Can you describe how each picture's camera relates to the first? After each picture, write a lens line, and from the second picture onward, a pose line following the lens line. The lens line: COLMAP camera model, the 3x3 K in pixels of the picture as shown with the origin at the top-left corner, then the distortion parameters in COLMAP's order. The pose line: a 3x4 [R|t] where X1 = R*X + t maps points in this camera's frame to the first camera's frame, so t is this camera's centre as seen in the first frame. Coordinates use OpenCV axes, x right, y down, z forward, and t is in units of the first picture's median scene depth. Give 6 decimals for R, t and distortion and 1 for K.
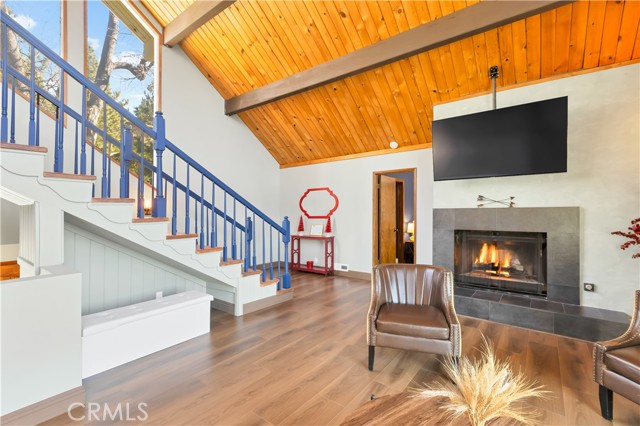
lens RADIAL K [[284.8, 0, 324.5], [0, 284.8, 214.2], [0, 0, 1]] dist [0.013371, -0.001715]
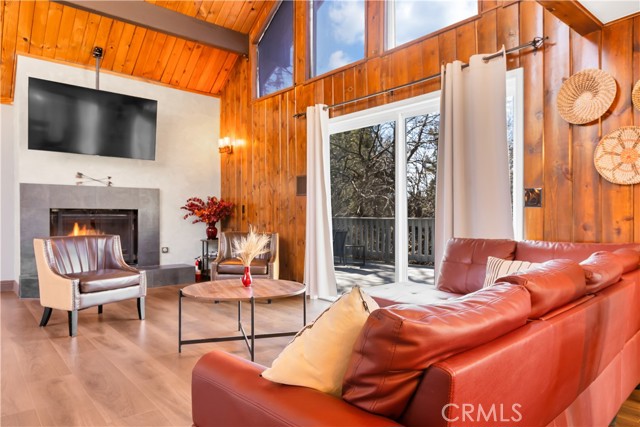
lens RADIAL K [[402.8, 0, 319.5], [0, 402.8, 213.4], [0, 0, 1]] dist [-0.048311, -0.001700]
pose [[0.216594, 0.008416, 0.976225, -0.625479], [-0.007498, 0.999948, -0.006957, 0.082764], [-0.976233, -0.005813, 0.216646, -0.072235]]
